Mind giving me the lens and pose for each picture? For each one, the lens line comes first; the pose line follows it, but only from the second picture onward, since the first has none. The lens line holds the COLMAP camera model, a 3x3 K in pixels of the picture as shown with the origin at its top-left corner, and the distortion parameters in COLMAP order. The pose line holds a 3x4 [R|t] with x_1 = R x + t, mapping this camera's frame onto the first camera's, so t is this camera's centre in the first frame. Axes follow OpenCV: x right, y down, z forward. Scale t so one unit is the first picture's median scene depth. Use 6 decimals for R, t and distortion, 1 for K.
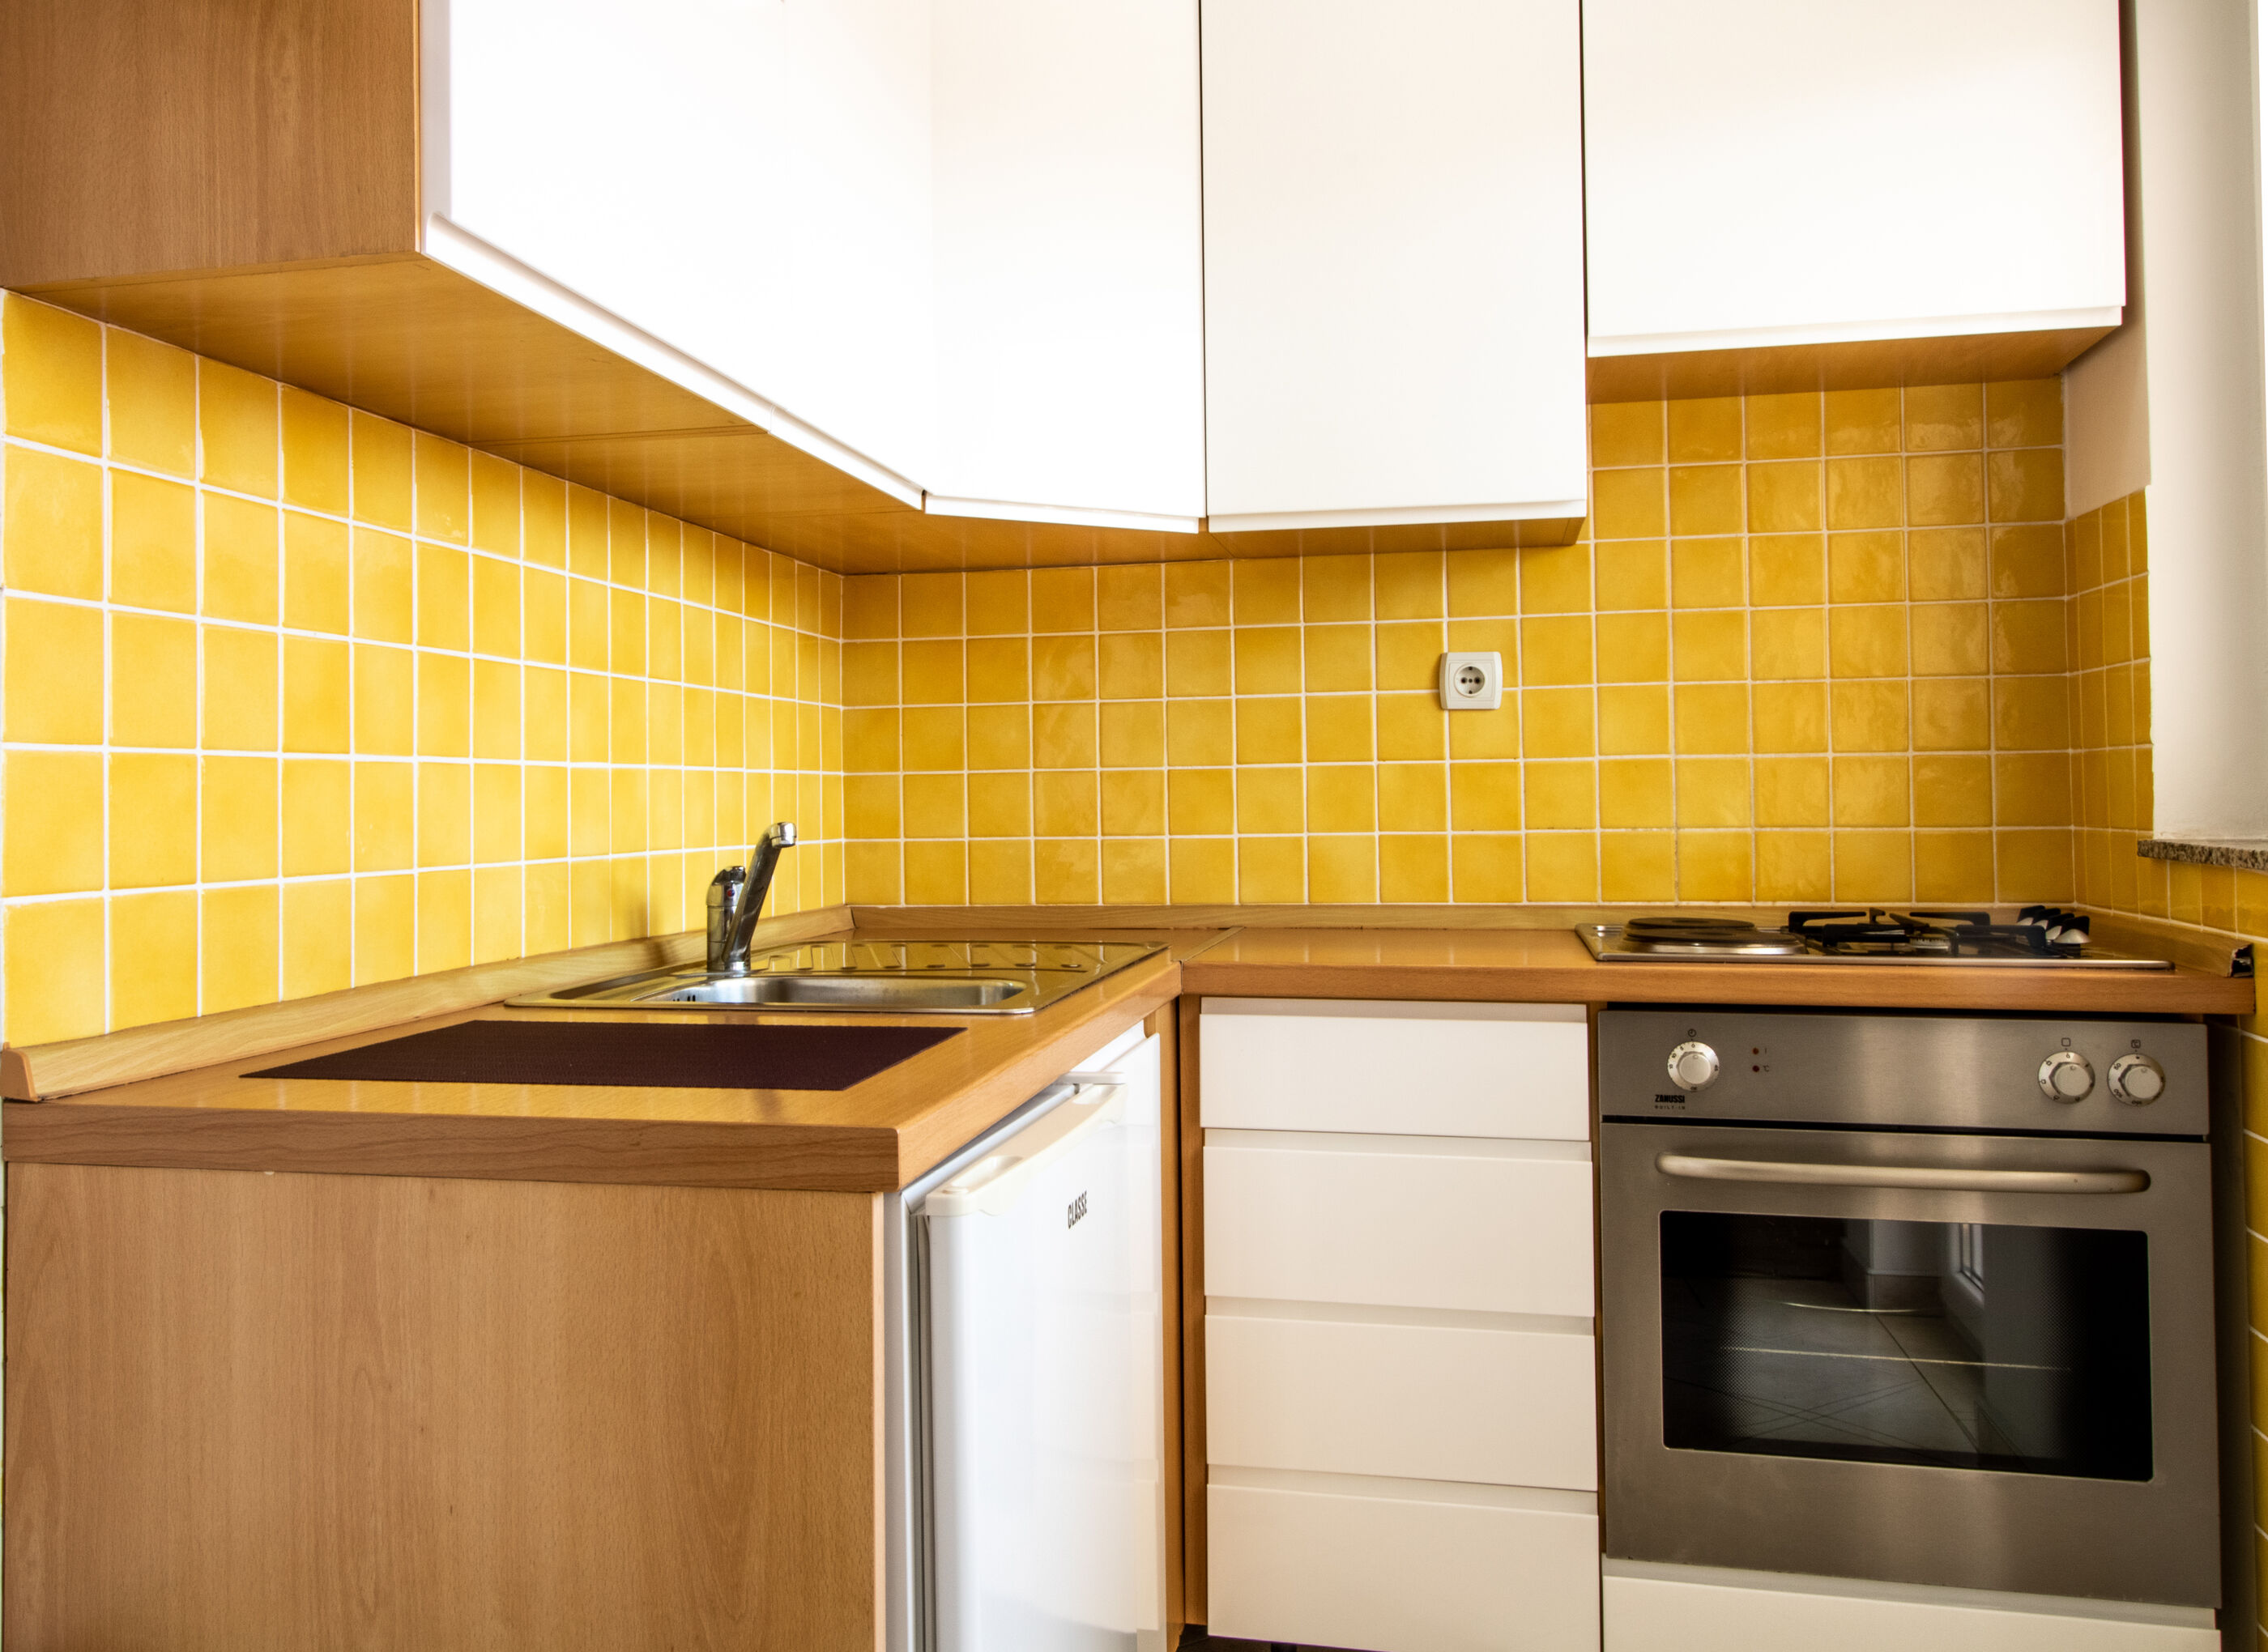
lens RADIAL K [[1927.6, 0, 1017.4], [0, 1927.6, 750.3], [0, 0, 1]] dist [0.011570, -0.008882]
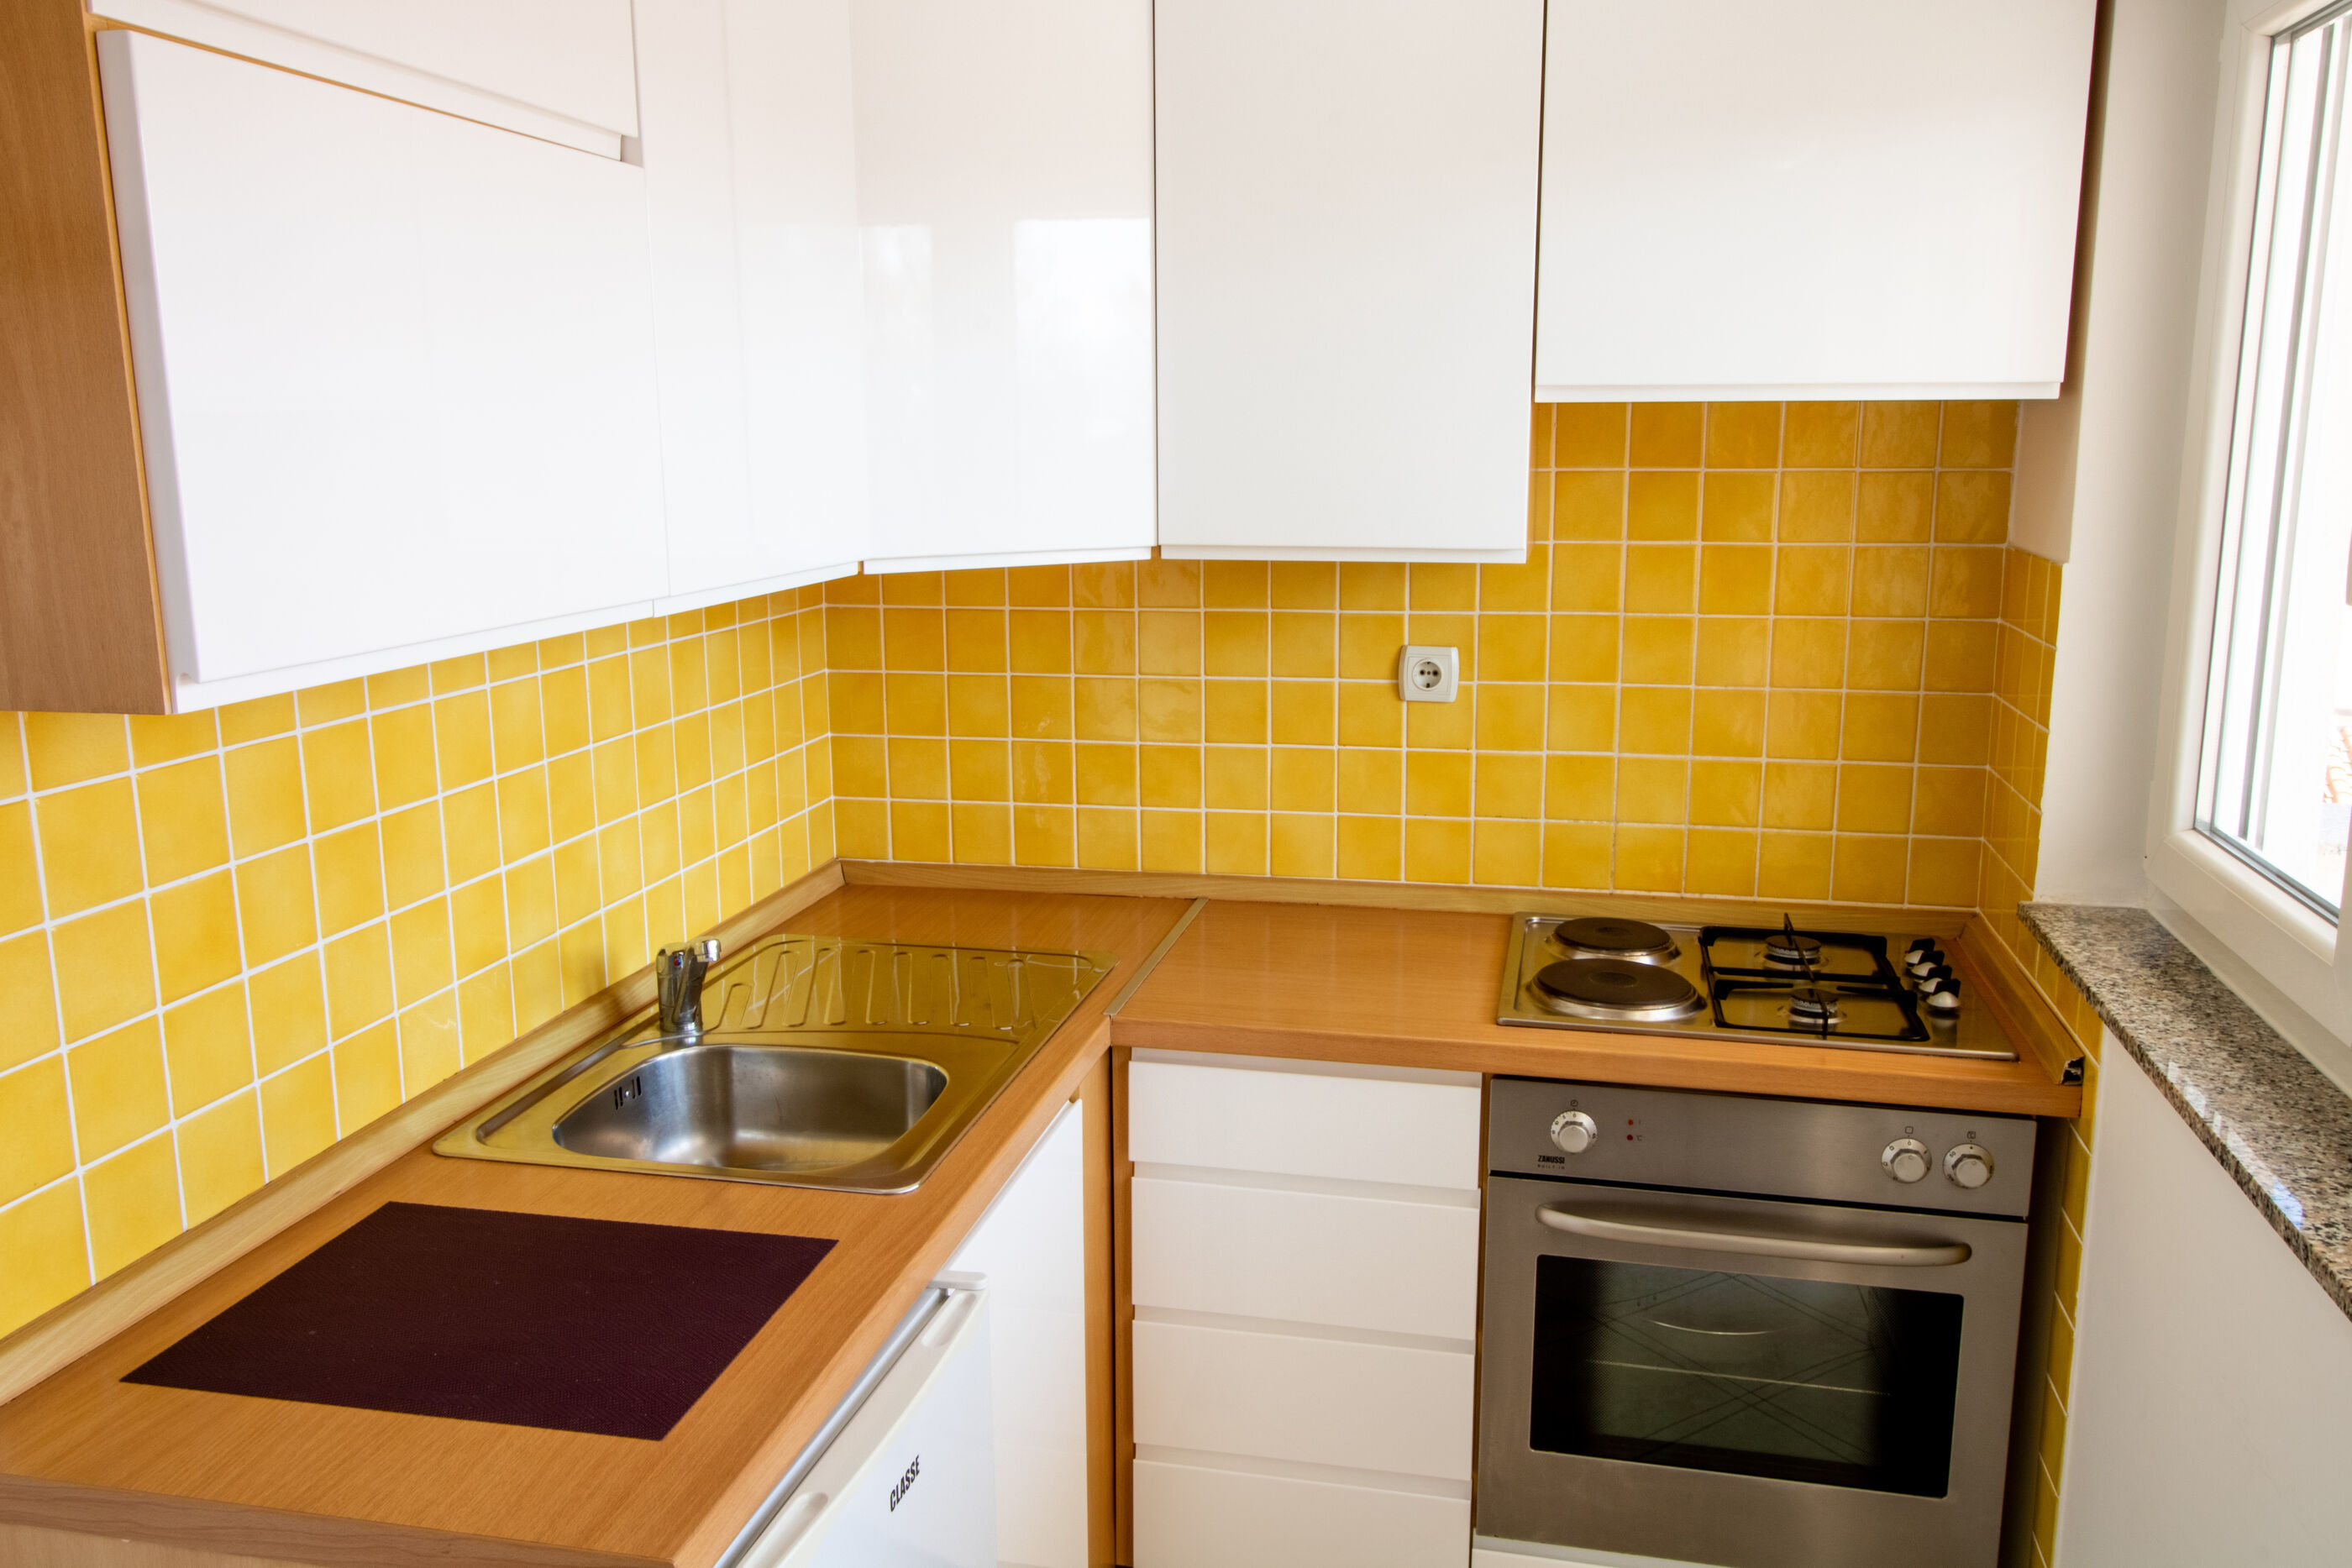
lens RADIAL K [[1855.1, 0, 1176.0], [0, 1855.1, 784.0], [0, 0, 1]] dist [0.012697, -0.004634]
pose [[0.999856, 0.002851, 0.016717, 0.090751], [-0.006413, 0.976127, 0.217105, -0.208128], [-0.015699, -0.217181, 0.976005, 0.025911]]
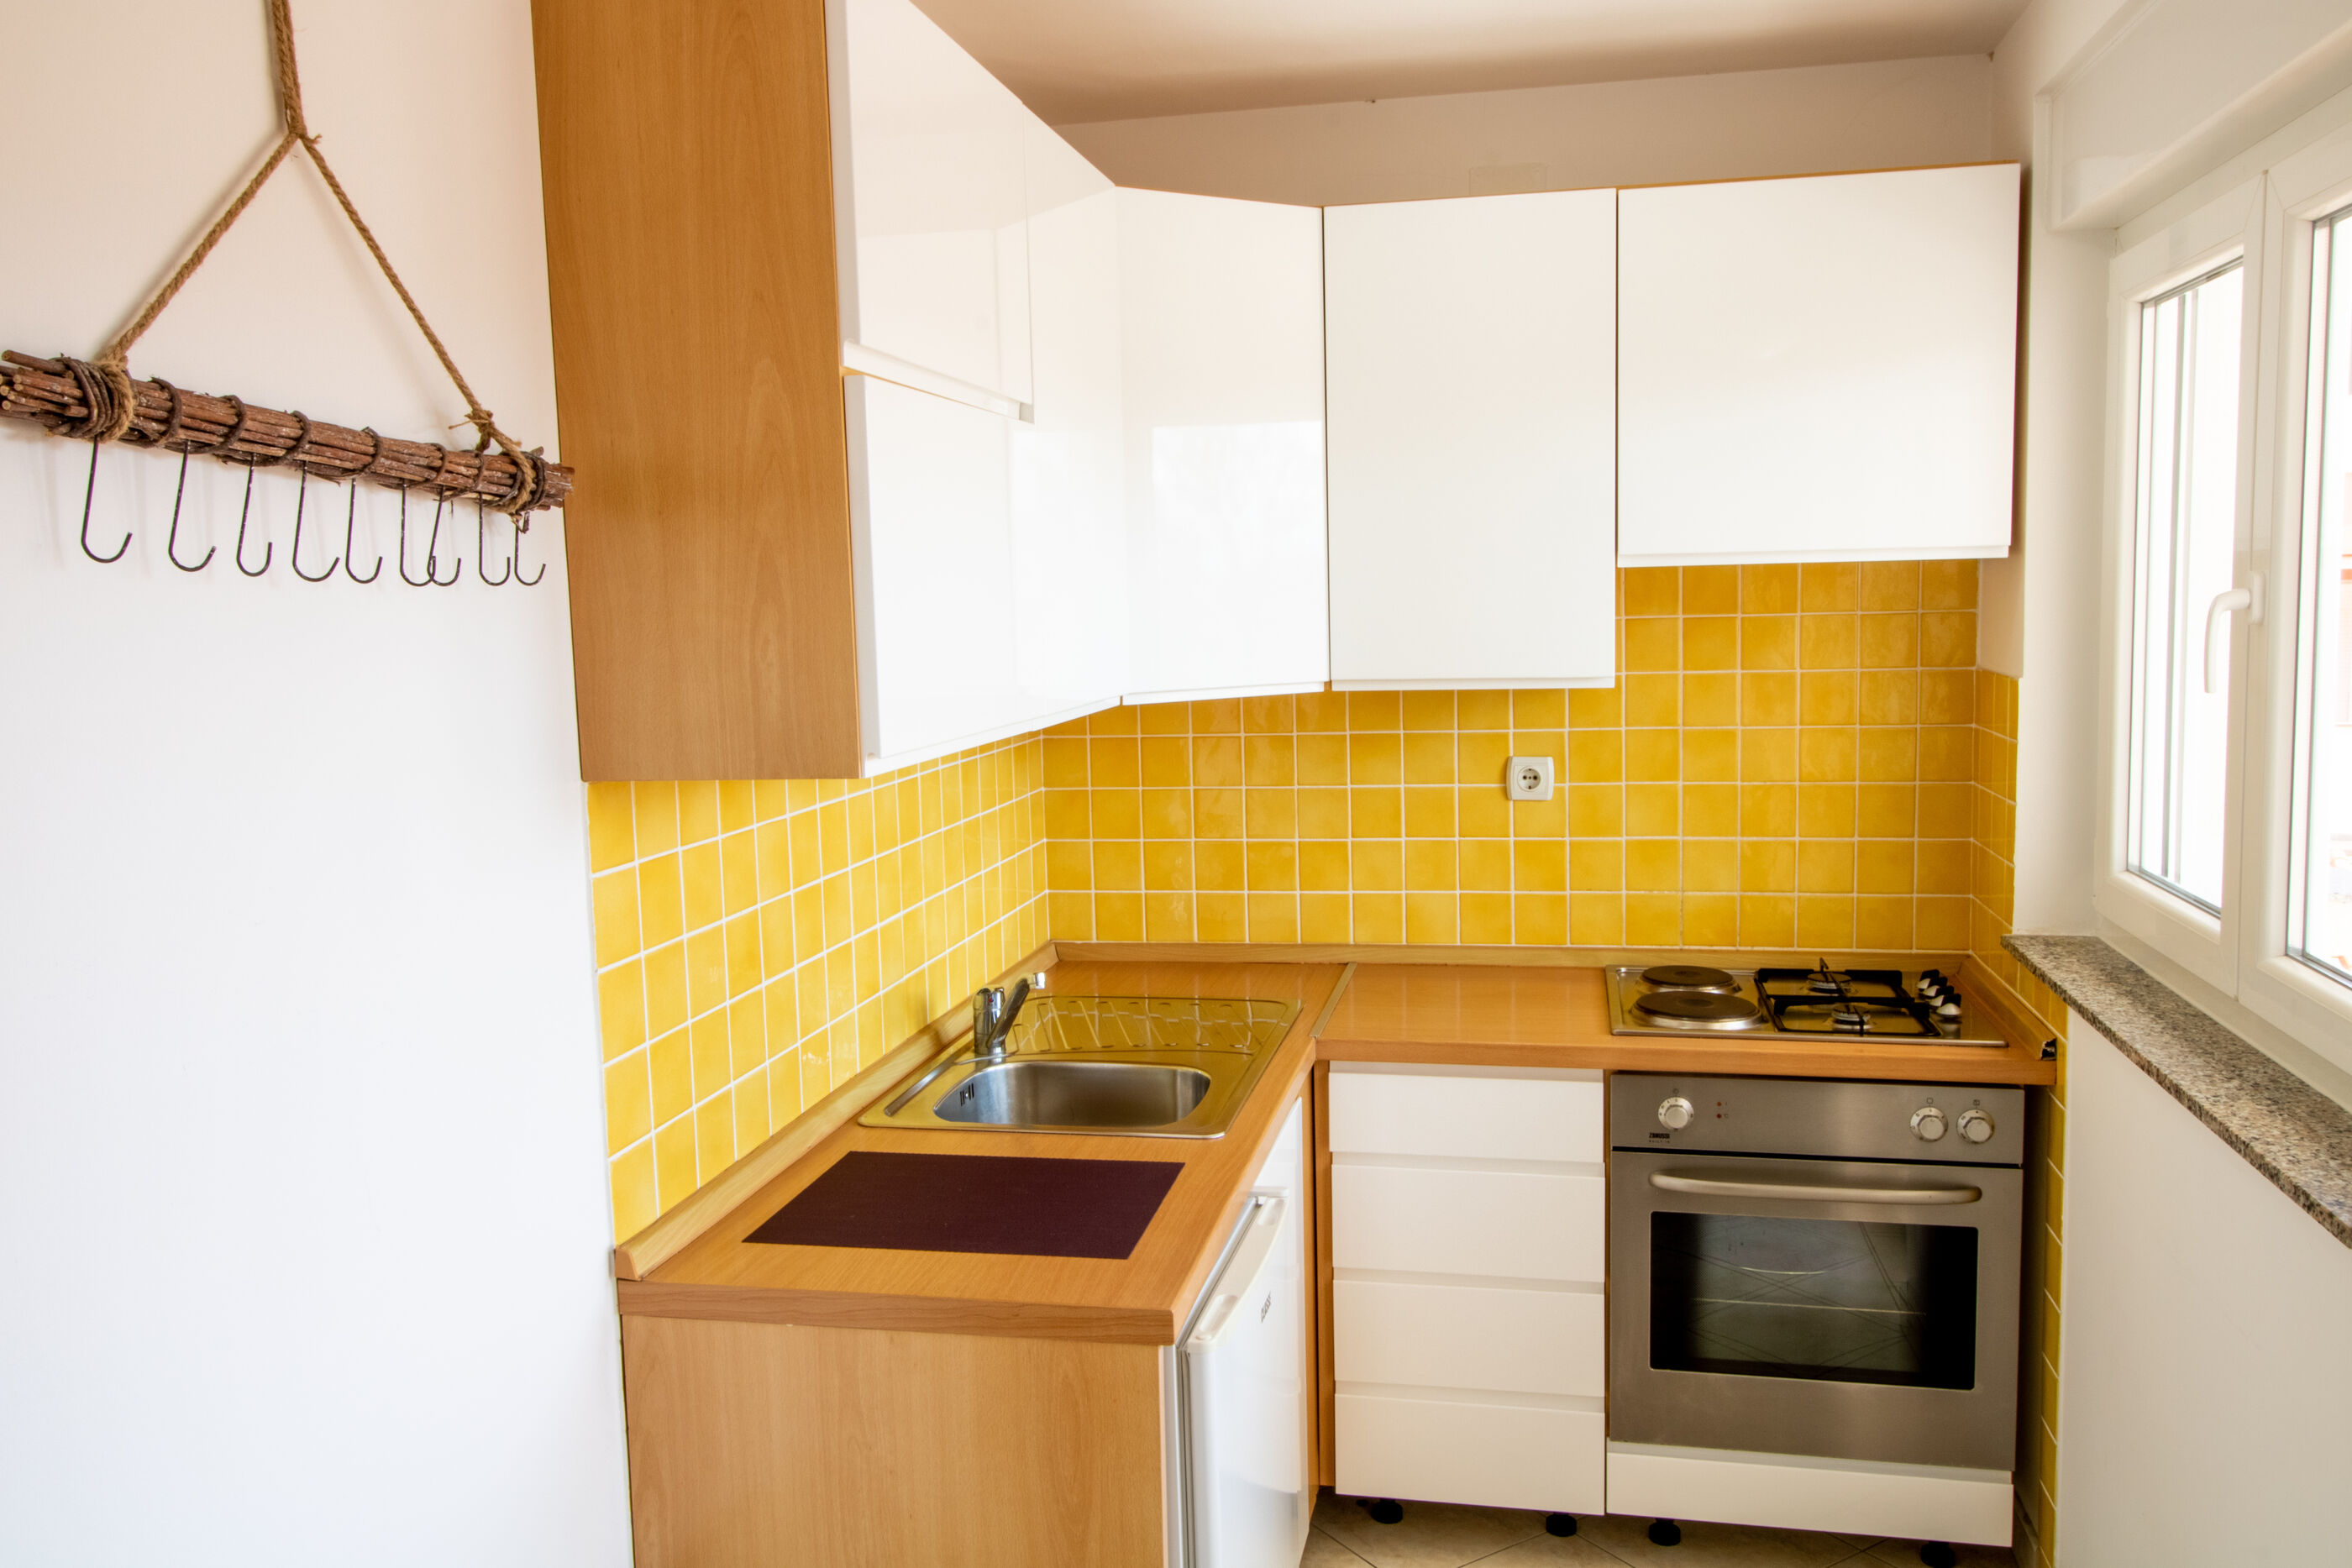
lens RADIAL K [[1855.1, 0, 1176.0], [0, 1855.1, 784.0], [0, 0, 1]] dist [0.012697, -0.004634]
pose [[0.999477, -0.017035, 0.027476, -0.043047], [0.013255, 0.991121, 0.132299, -0.218391], [-0.029486, -0.131866, 0.990829, -0.260594]]
